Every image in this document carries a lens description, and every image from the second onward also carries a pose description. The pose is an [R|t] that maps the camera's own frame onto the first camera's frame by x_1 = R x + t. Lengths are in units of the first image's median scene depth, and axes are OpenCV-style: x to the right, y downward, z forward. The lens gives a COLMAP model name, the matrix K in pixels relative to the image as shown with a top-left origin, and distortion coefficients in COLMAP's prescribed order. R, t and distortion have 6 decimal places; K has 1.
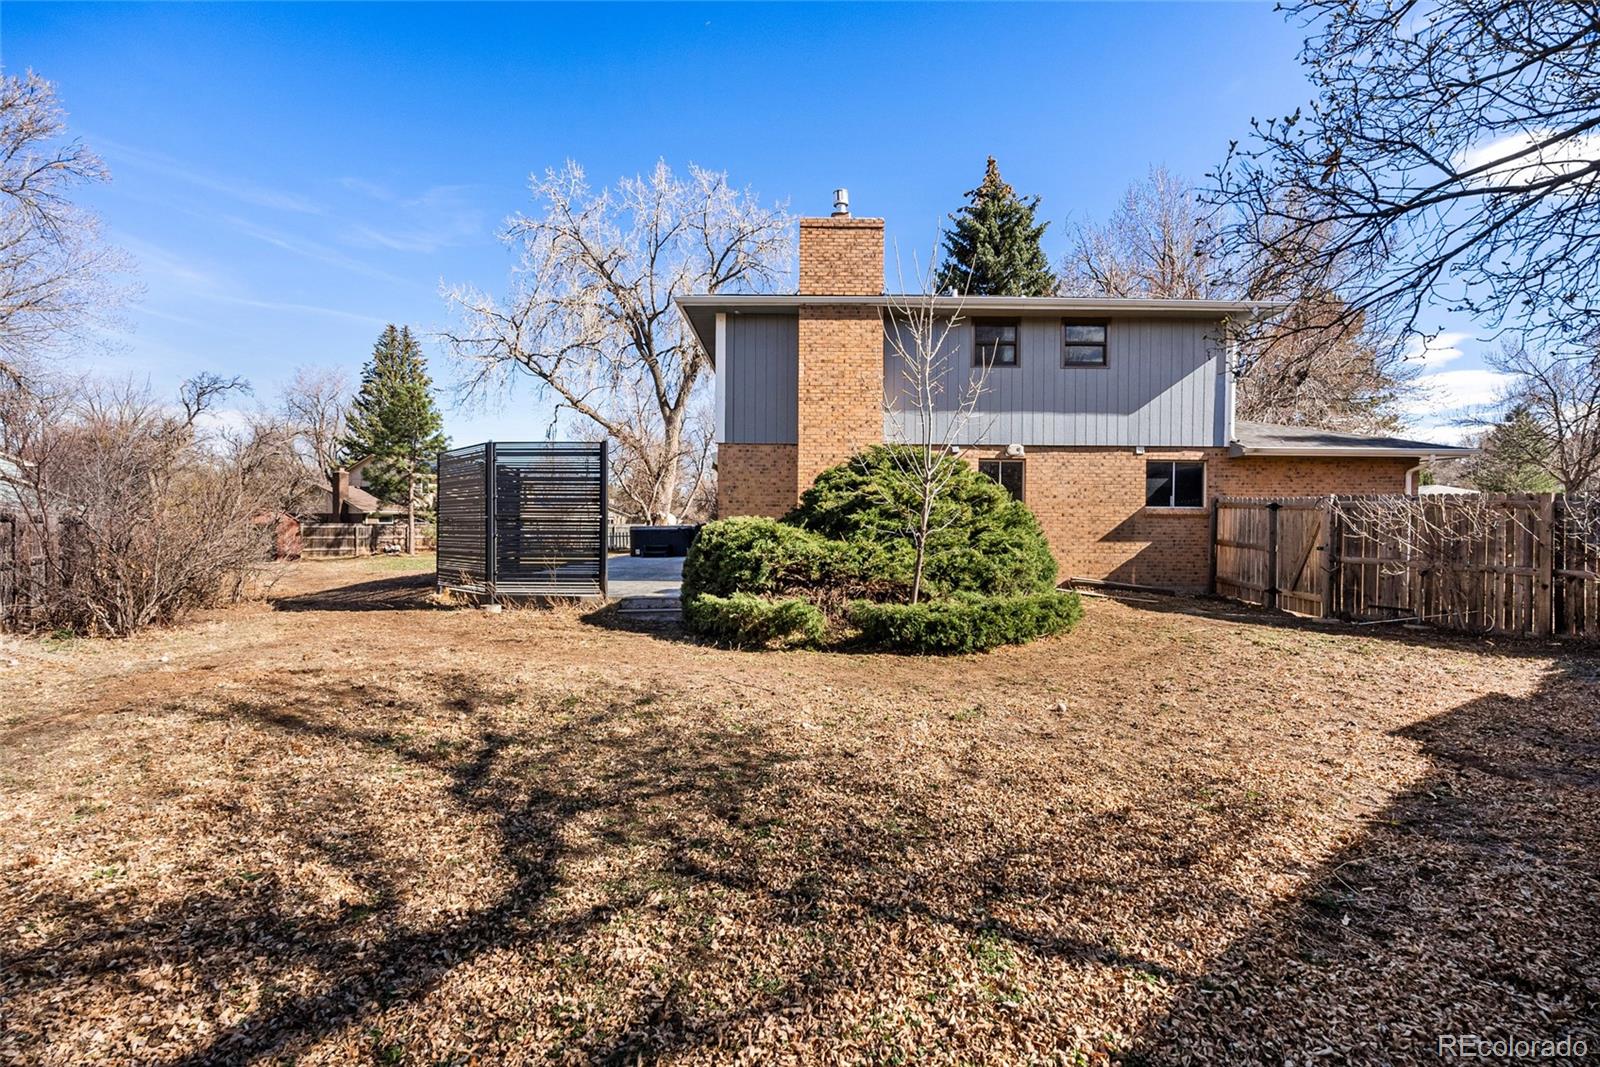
lens RADIAL K [[721.7, 0, 803.2], [0, 721.7, 545.5], [0, 0, 1]] dist [-0.001223, 0.001943]
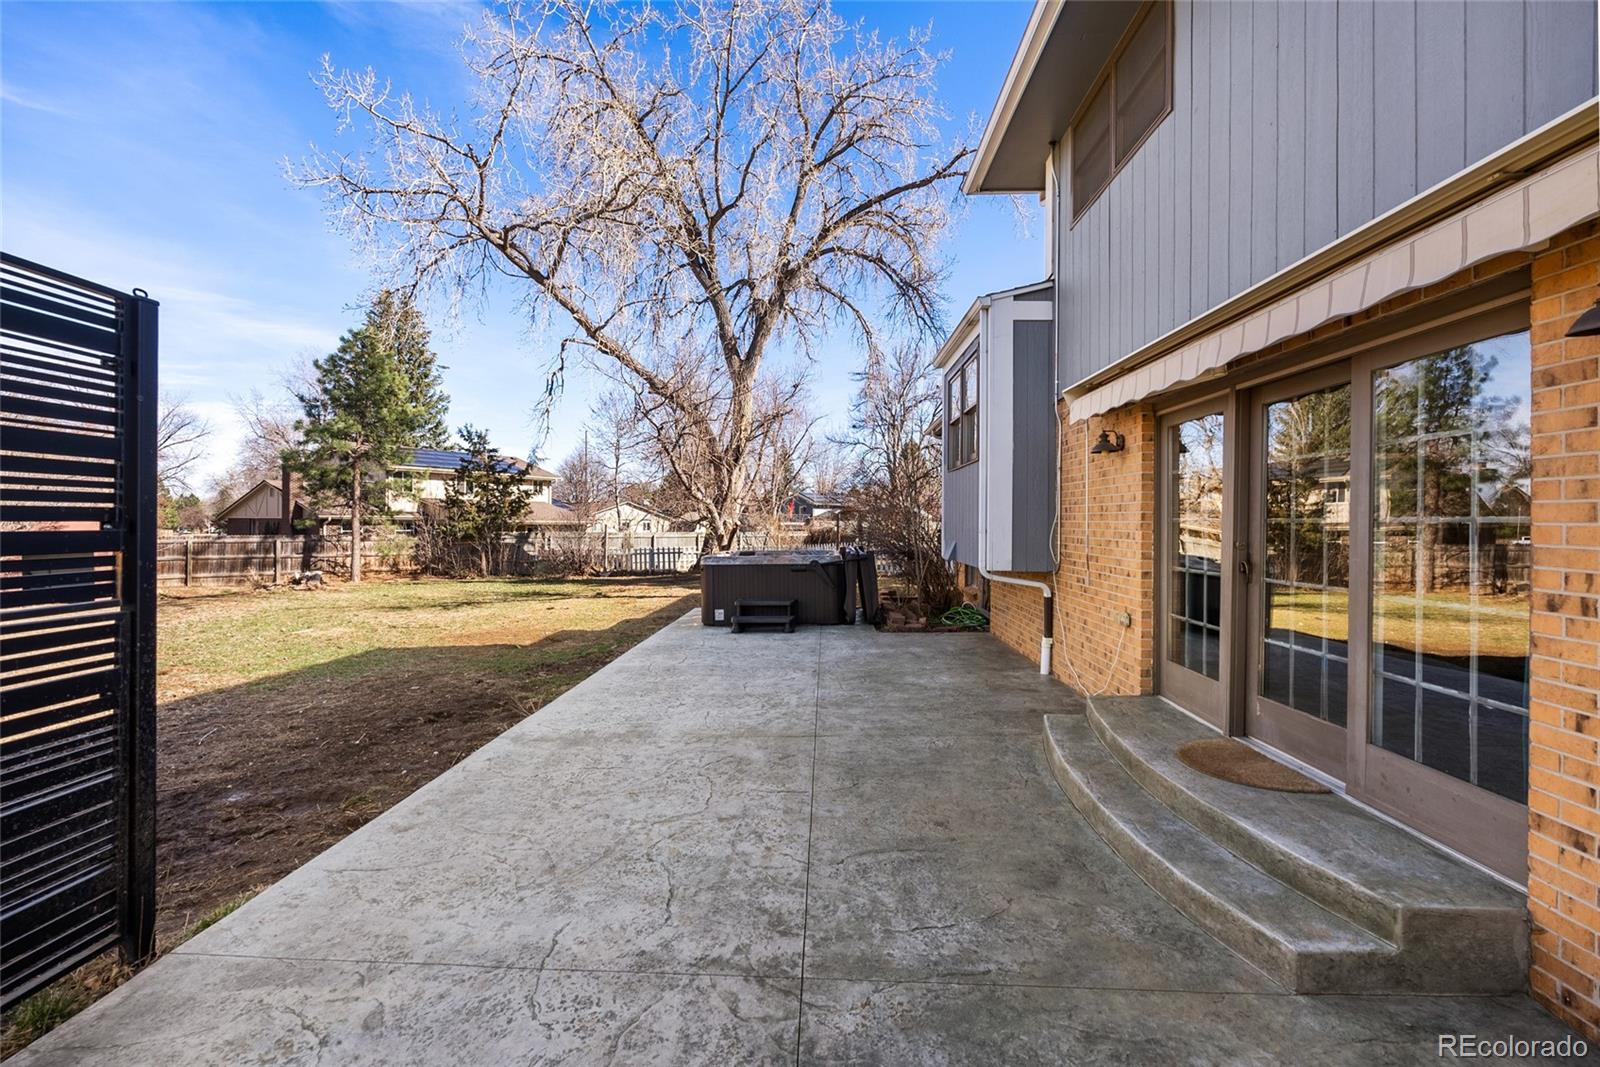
lens RADIAL K [[721.7, 0, 798.7], [0, 721.7, 521.0], [0, 0, 1]] dist [-0.001223, 0.001943]
pose [[0.998534, -0.002174, -0.054092, -0.099347], [0.000014, 0.999203, -0.039910, -0.016821], [0.054136, 0.039851, 0.997738, 0.363637]]
